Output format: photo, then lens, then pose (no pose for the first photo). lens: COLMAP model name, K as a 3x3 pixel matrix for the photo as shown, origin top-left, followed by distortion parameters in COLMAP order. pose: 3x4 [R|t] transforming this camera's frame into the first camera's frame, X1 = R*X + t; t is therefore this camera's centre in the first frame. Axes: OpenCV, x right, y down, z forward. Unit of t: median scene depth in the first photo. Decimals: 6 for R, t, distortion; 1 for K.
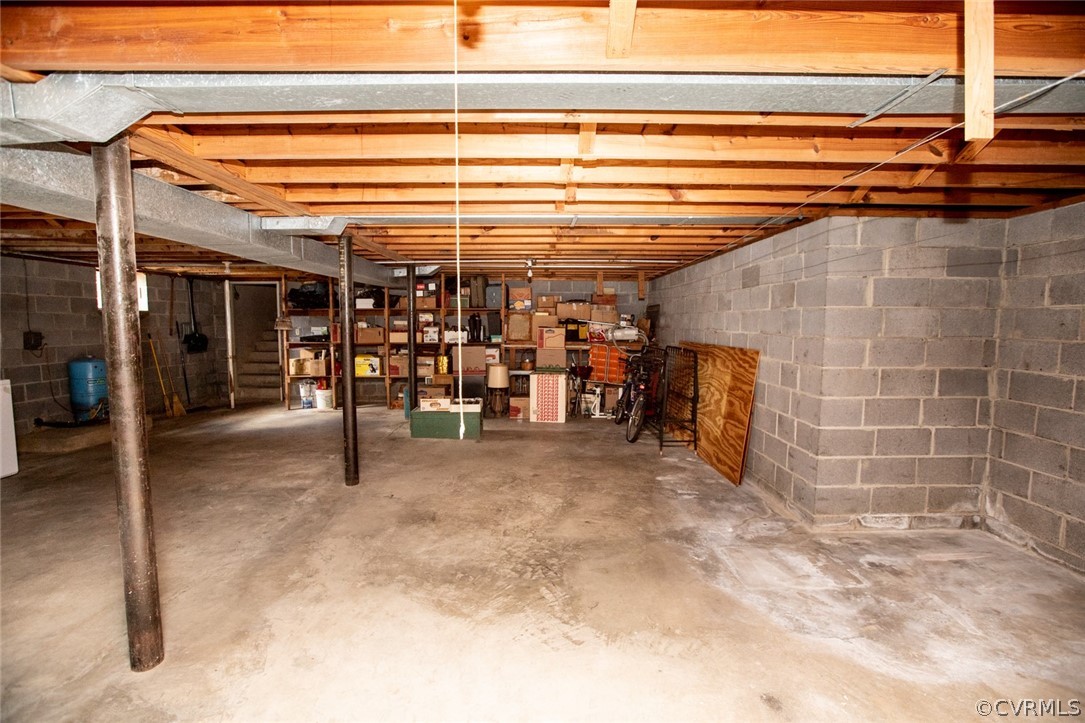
lens RADIAL K [[491.6, 0, 542.5], [0, 491.6, 361.5], [0, 0, 1]] dist [-0.060744, 0.027989]
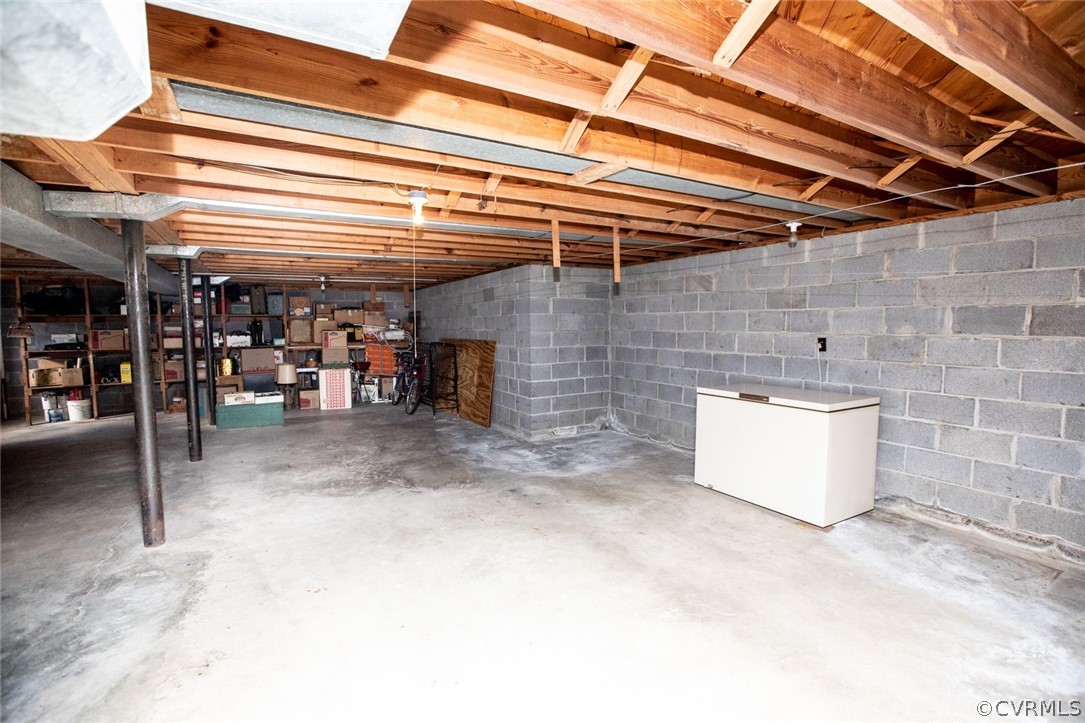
lens RADIAL K [[491.6, 0, 542.5], [0, 491.6, 361.5], [0, 0, 1]] dist [-0.060744, 0.027989]
pose [[0.867137, -0.046888, 0.495858, -0.182312], [0.050852, 0.998691, 0.005506, 0.035069], [-0.495467, 0.020441, 0.868386, -0.385438]]
